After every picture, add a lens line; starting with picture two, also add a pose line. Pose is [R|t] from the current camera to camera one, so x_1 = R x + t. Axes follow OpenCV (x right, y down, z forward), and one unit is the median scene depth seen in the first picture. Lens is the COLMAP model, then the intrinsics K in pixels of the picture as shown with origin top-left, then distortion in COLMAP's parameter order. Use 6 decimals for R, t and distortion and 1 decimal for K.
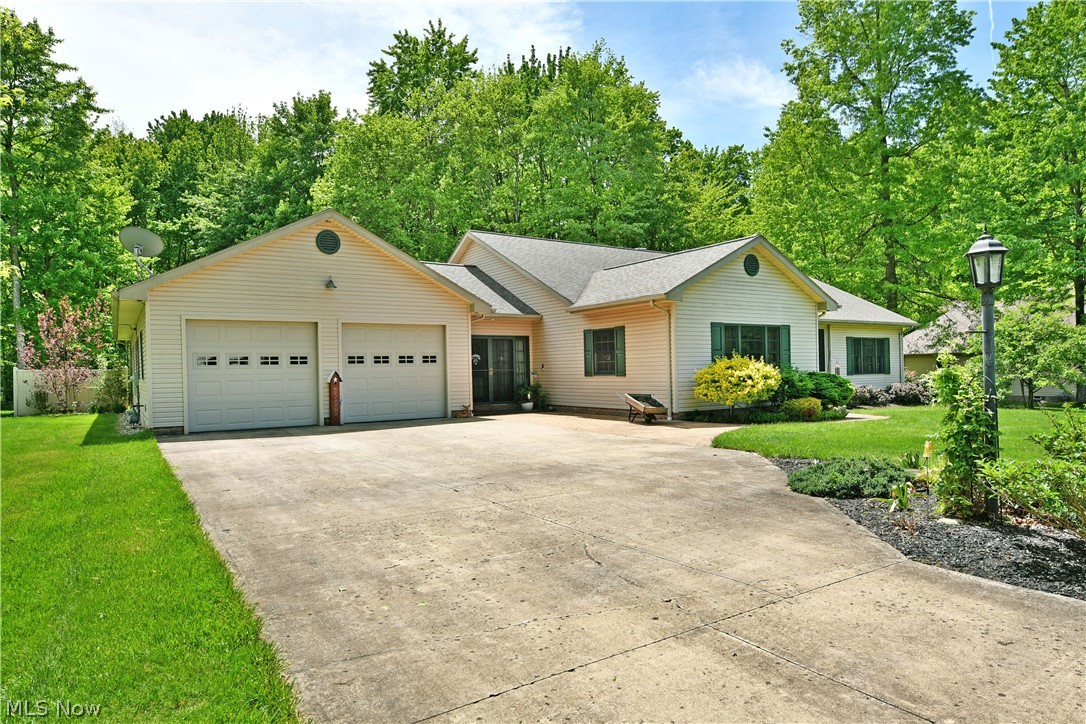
lens RADIAL K [[657.8, 0, 537.0], [0, 657.8, 355.1], [0, 0, 1]] dist [-0.010390, -0.002970]
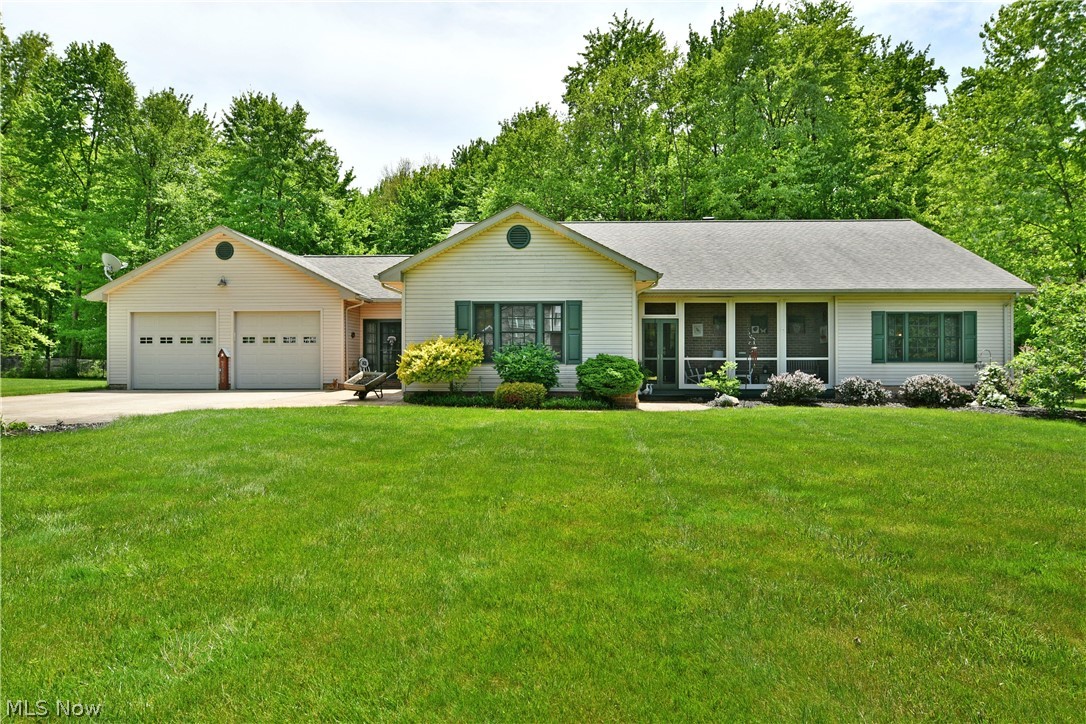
lens RADIAL K [[653.8, 0, 545.9], [0, 653.8, 336.6], [0, 0, 1]] dist [-0.015291, -0.002300]
pose [[0.820688, -0.003420, -0.571366, 0.584013], [0.000290, 0.999984, -0.005570, 0.004686], [0.571376, 0.004406, 0.820677, 0.179342]]
